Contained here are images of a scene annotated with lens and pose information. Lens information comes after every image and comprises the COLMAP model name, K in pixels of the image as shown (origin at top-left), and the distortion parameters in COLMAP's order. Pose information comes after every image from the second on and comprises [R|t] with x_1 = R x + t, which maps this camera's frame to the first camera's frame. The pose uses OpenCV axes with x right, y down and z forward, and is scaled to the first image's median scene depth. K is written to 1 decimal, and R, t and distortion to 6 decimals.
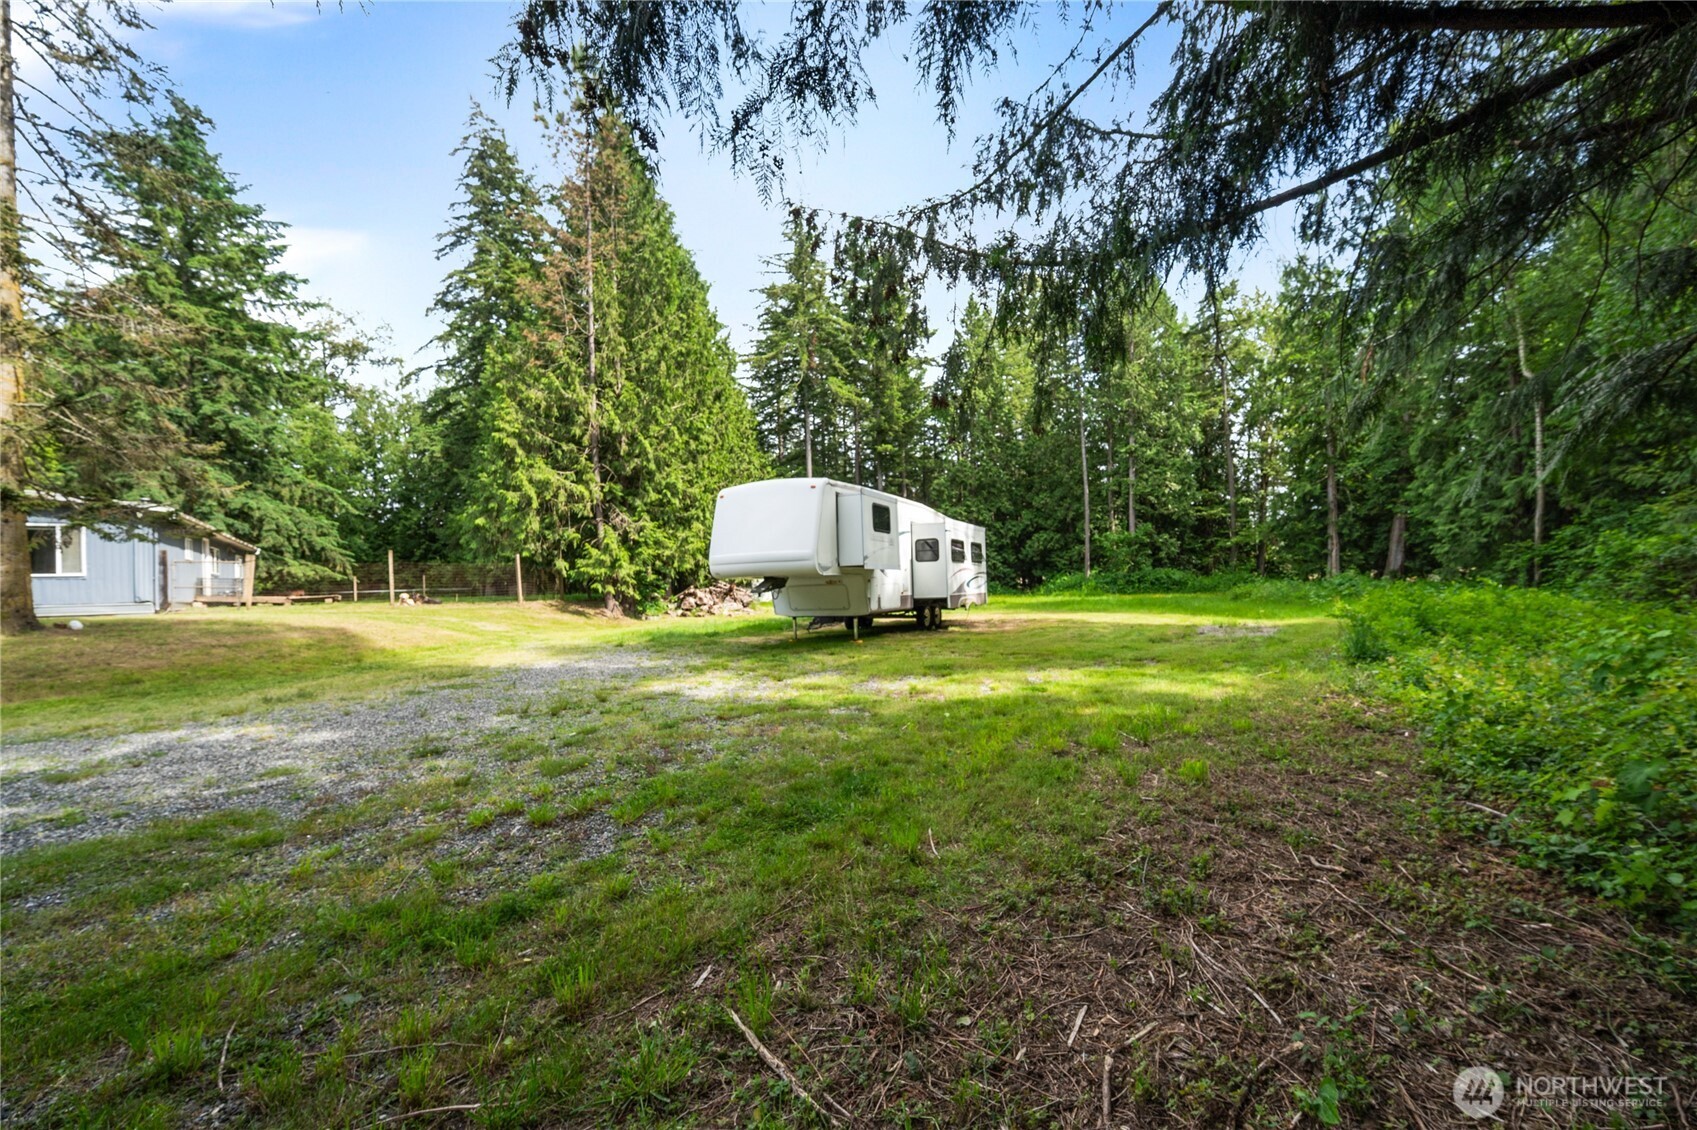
lens RADIAL K [[668.8, 0, 837.7], [0, 668.8, 569.2], [0, 0, 1]] dist [0.004473, 0.000395]
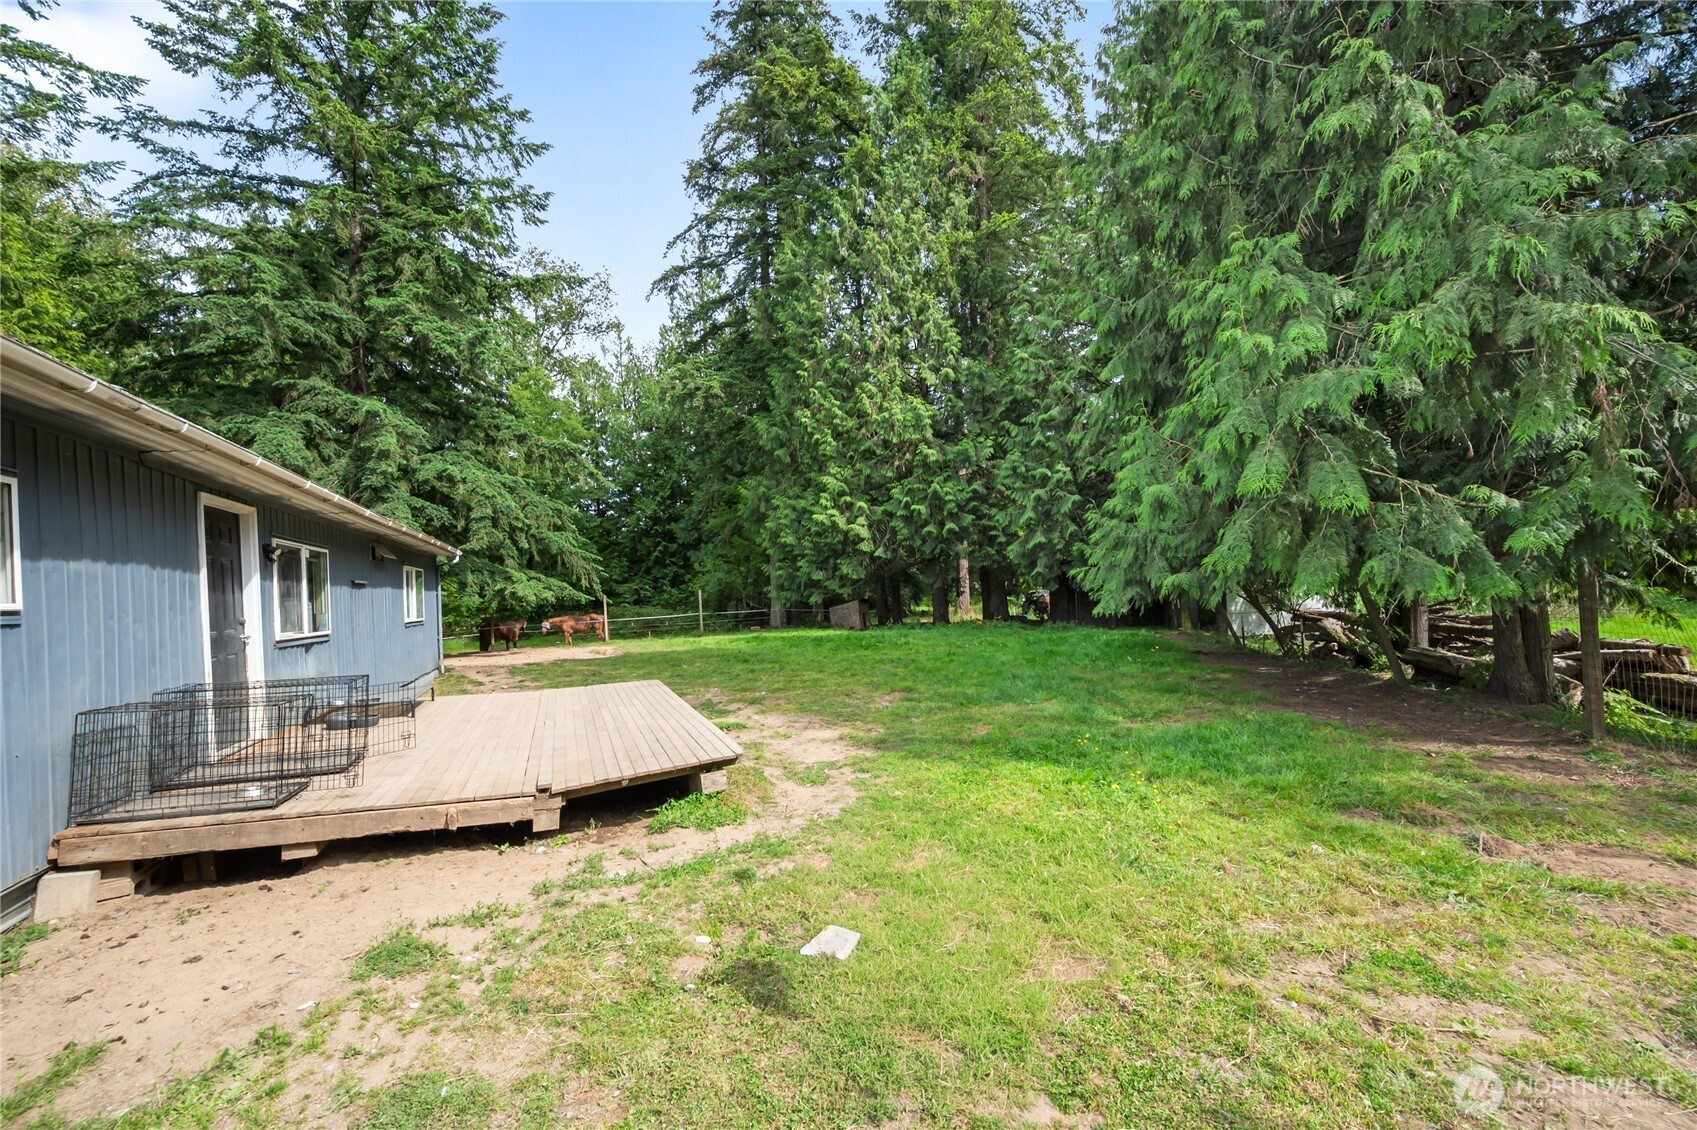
lens RADIAL K [[668.8, 0, 849.2], [0, 668.8, 571.5], [0, 0, 1]] dist [0.004473, 0.000395]
pose [[0.977713, -0.021097, -0.208884, -0.406228], [0.022695, 0.999729, 0.005257, -0.009833], [0.208716, -0.009880, 0.977926, 0.487645]]
